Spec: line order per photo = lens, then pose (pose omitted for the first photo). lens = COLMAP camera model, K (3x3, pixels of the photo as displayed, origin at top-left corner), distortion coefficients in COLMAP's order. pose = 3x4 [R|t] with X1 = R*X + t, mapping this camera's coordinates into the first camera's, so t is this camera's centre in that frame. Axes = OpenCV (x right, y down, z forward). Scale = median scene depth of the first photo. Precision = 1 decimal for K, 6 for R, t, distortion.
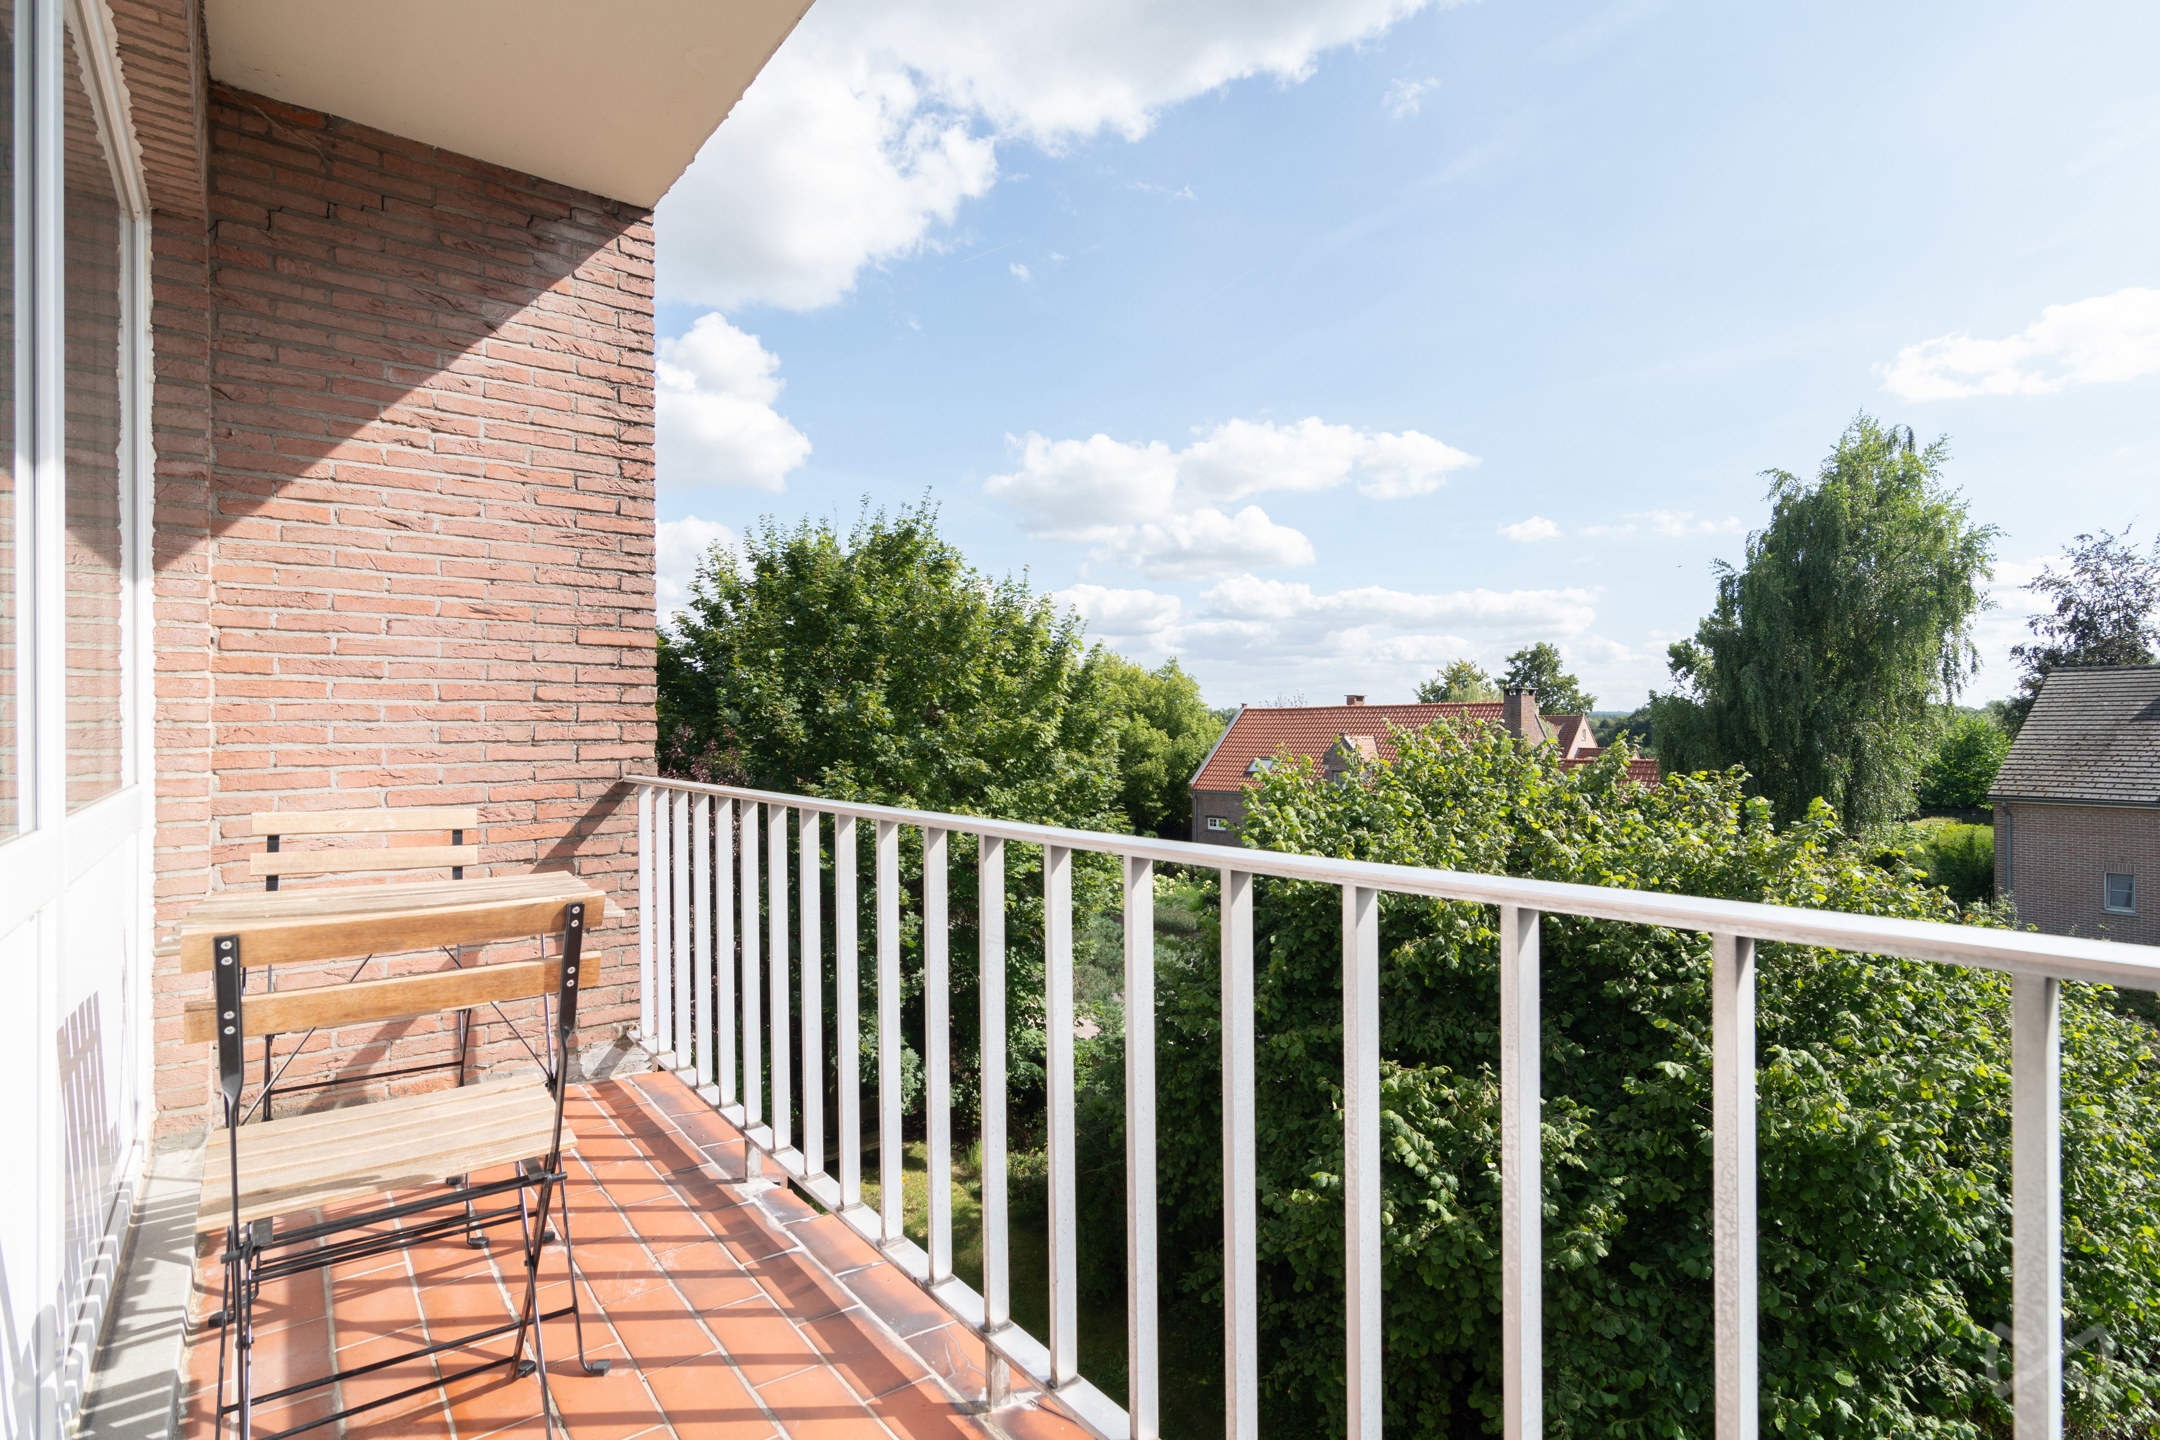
lens RADIAL K [[1039.1, 0, 1095.8], [0, 1039.1, 726.0], [0, 0, 1]] dist [-0.002036, 0.001912]
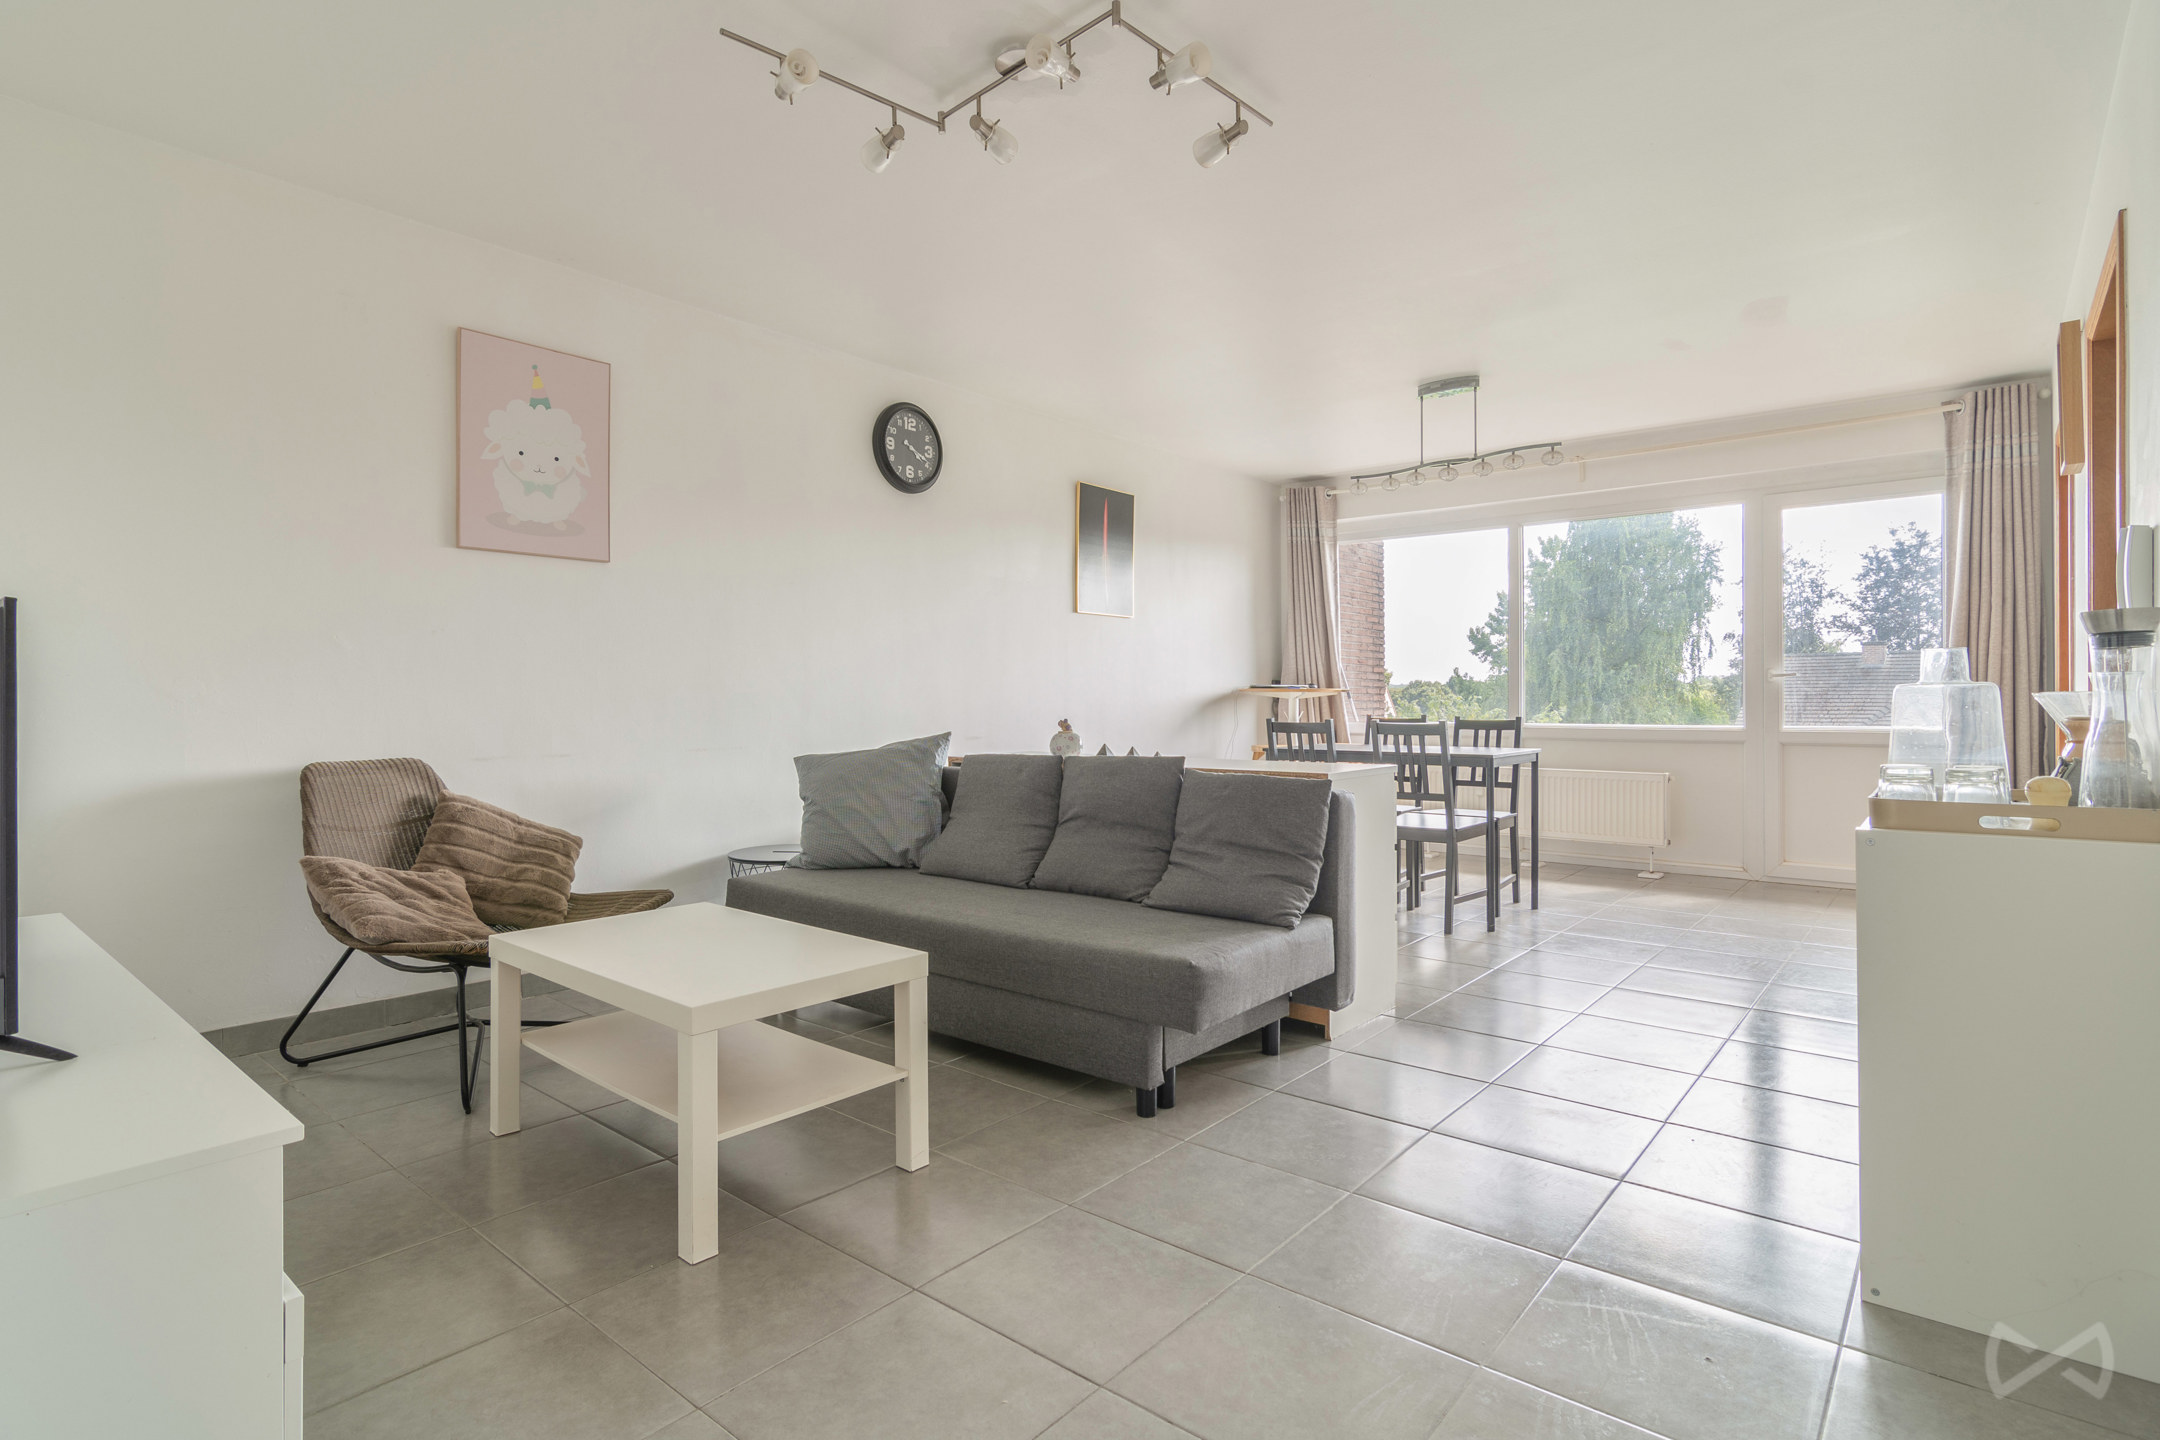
lens RADIAL K [[1039.1, 0, 1116.8], [0, 1039.1, 701.2], [0, 0, 1]] dist [-0.002036, 0.001912]
pose [[0.980295, -0.006201, 0.197441, -0.118265], [0.006905, 0.999972, -0.002880, 0.001281], [-0.197418, 0.004186, 0.980311, -0.102807]]
